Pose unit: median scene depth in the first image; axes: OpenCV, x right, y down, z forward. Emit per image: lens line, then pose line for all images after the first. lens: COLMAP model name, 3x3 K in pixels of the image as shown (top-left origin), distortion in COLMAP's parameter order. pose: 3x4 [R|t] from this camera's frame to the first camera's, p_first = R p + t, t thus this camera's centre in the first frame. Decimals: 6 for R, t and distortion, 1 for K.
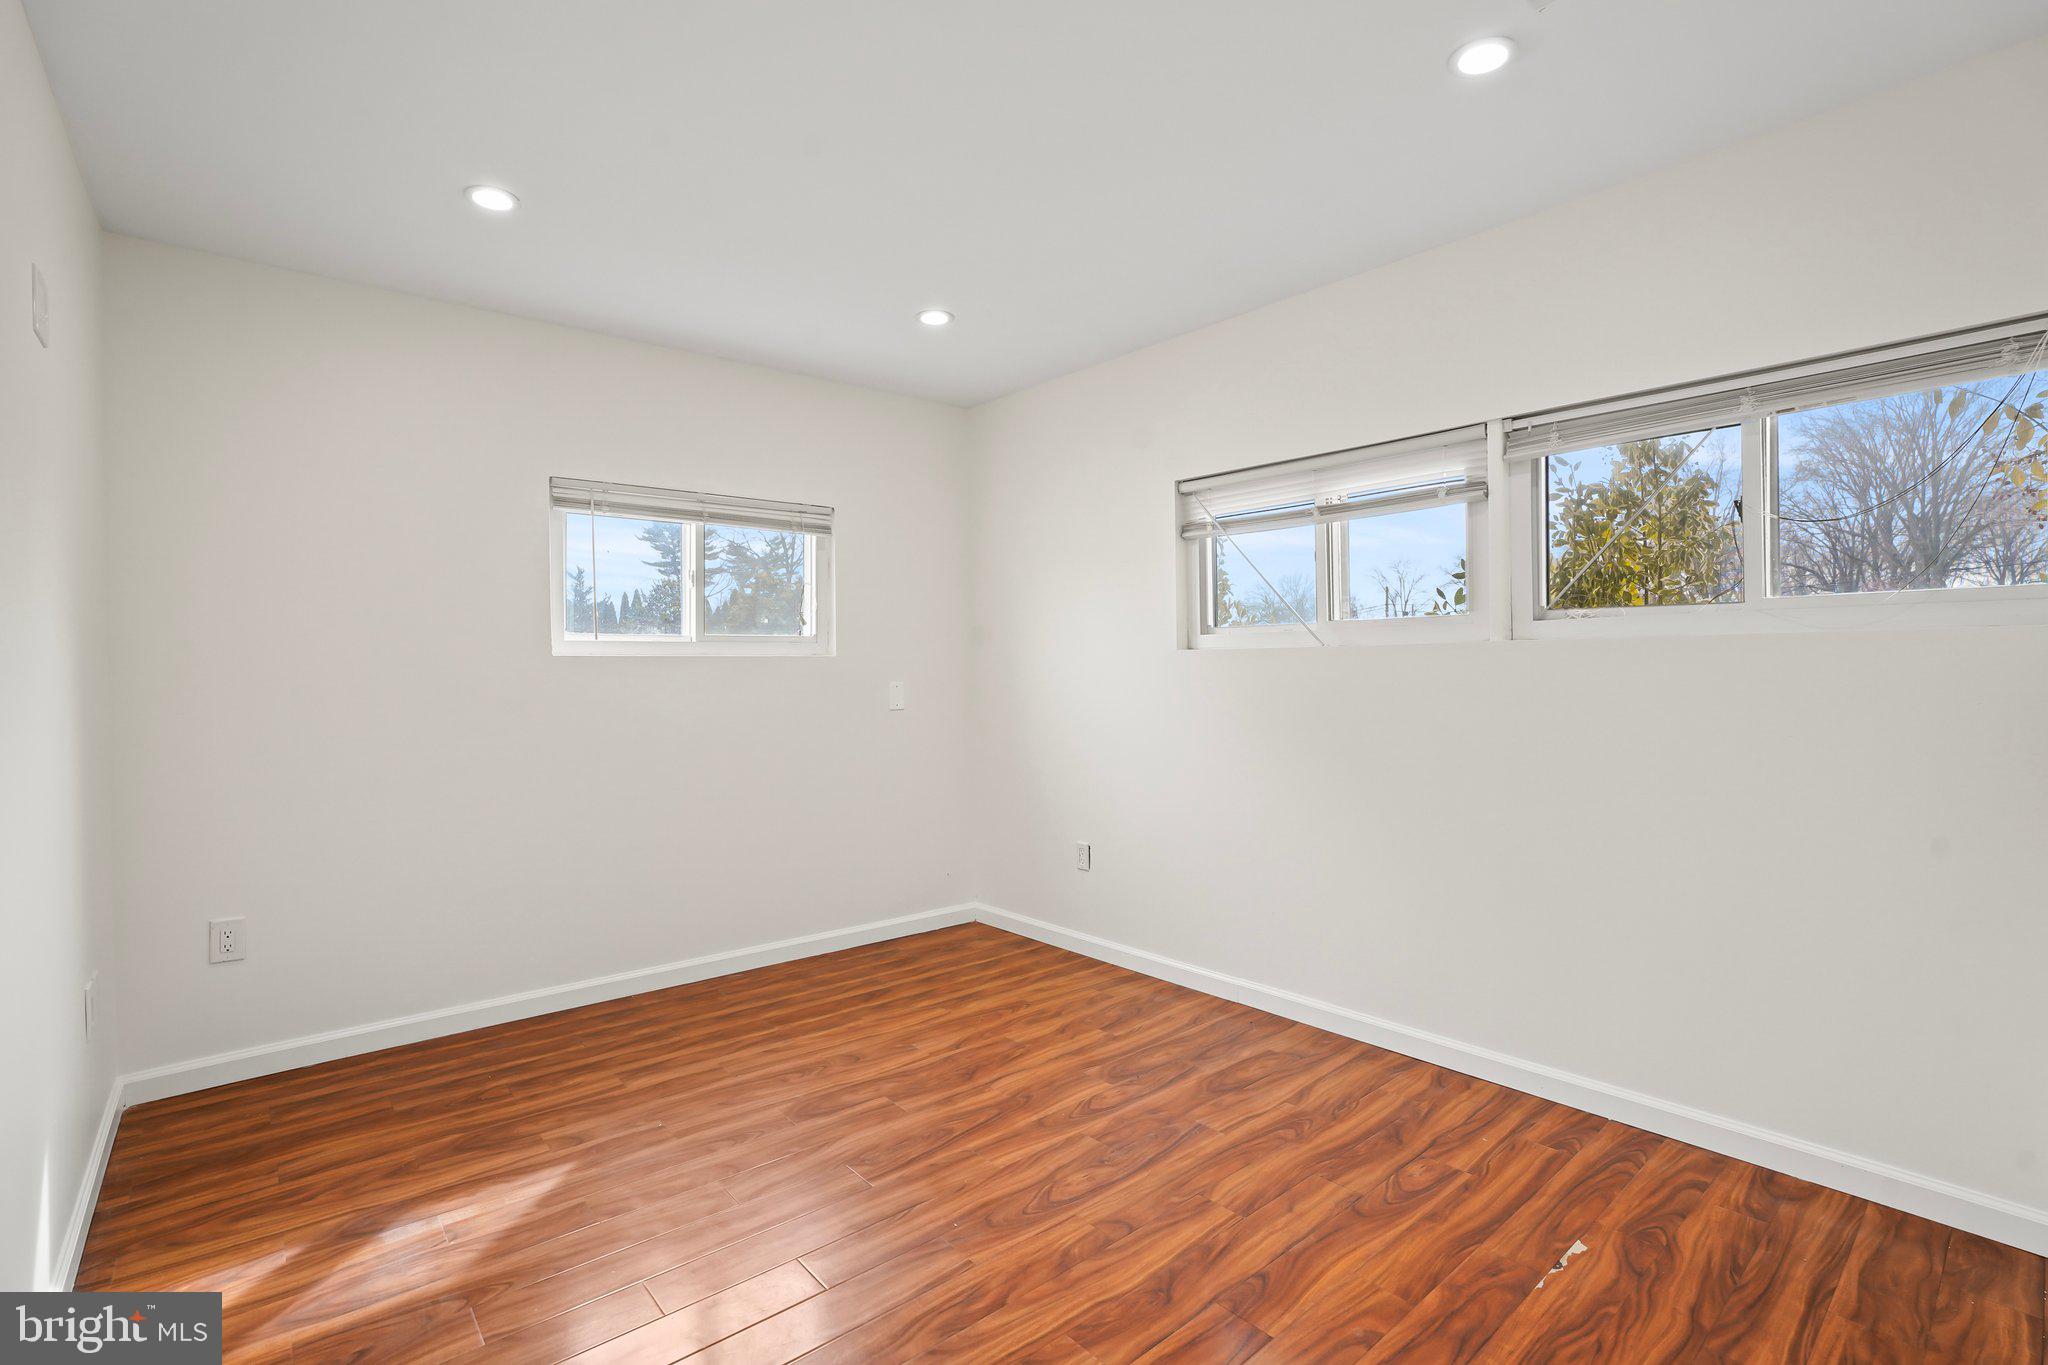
lens RADIAL K [[947.6, 0, 1026.2], [0, 947.6, 676.4], [0, 0, 1]] dist [-0.038970, 0.007924]
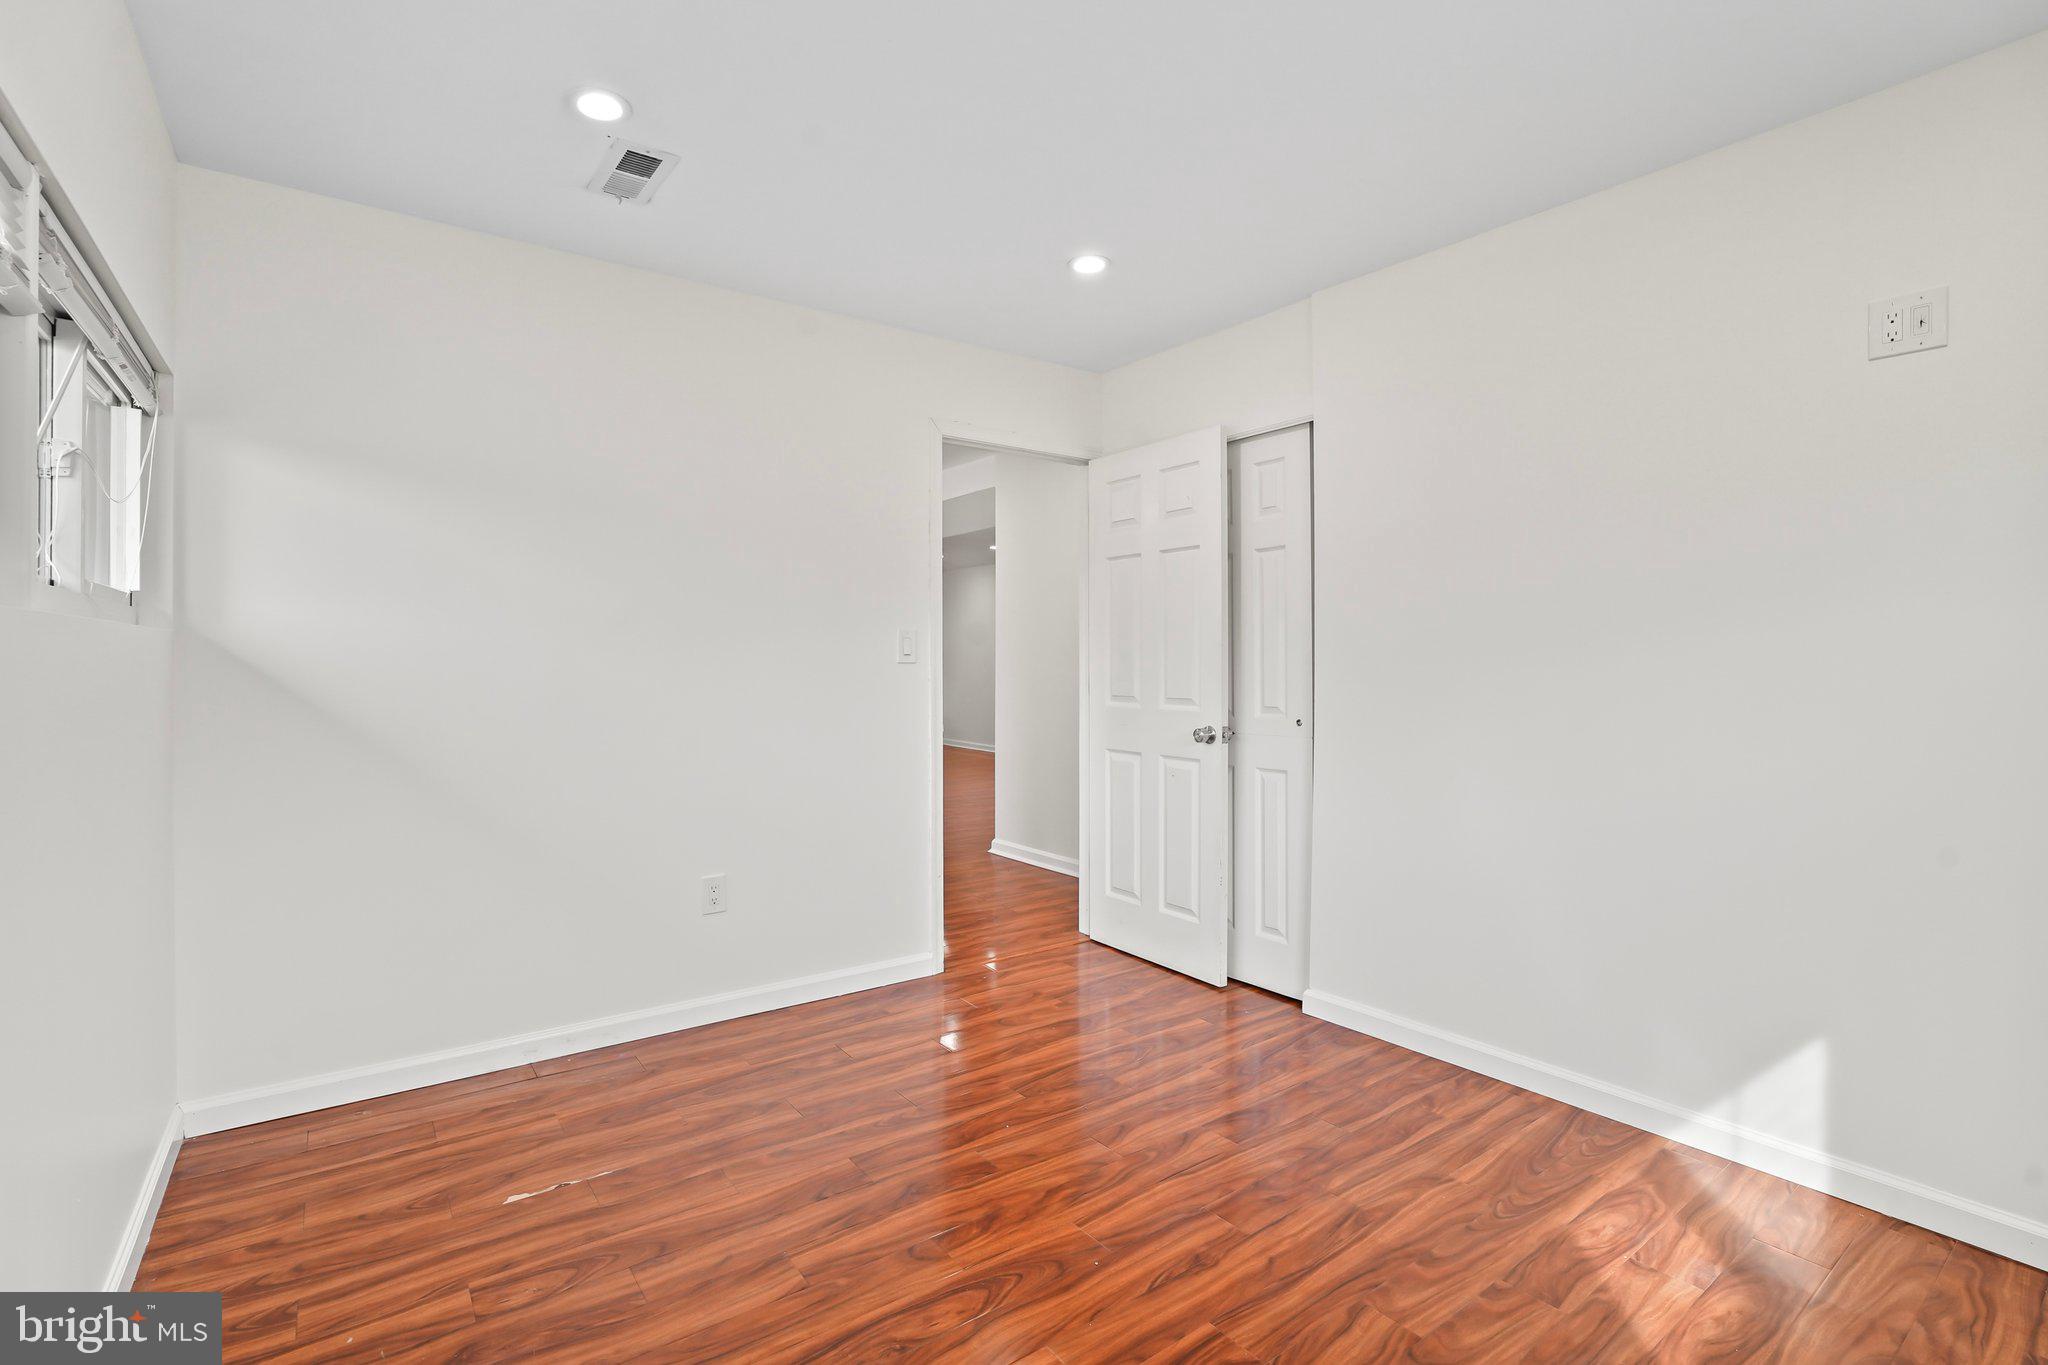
lens RADIAL K [[947.6, 0, 1026.9], [0, 947.6, 676.0], [0, 0, 1]] dist [-0.038970, 0.007924]
pose [[-0.997445, 0.008440, 0.070935, -0.079278], [0.009657, 0.999812, 0.016827, -0.005890], [-0.070780, 0.017469, -0.997339, 1.967154]]
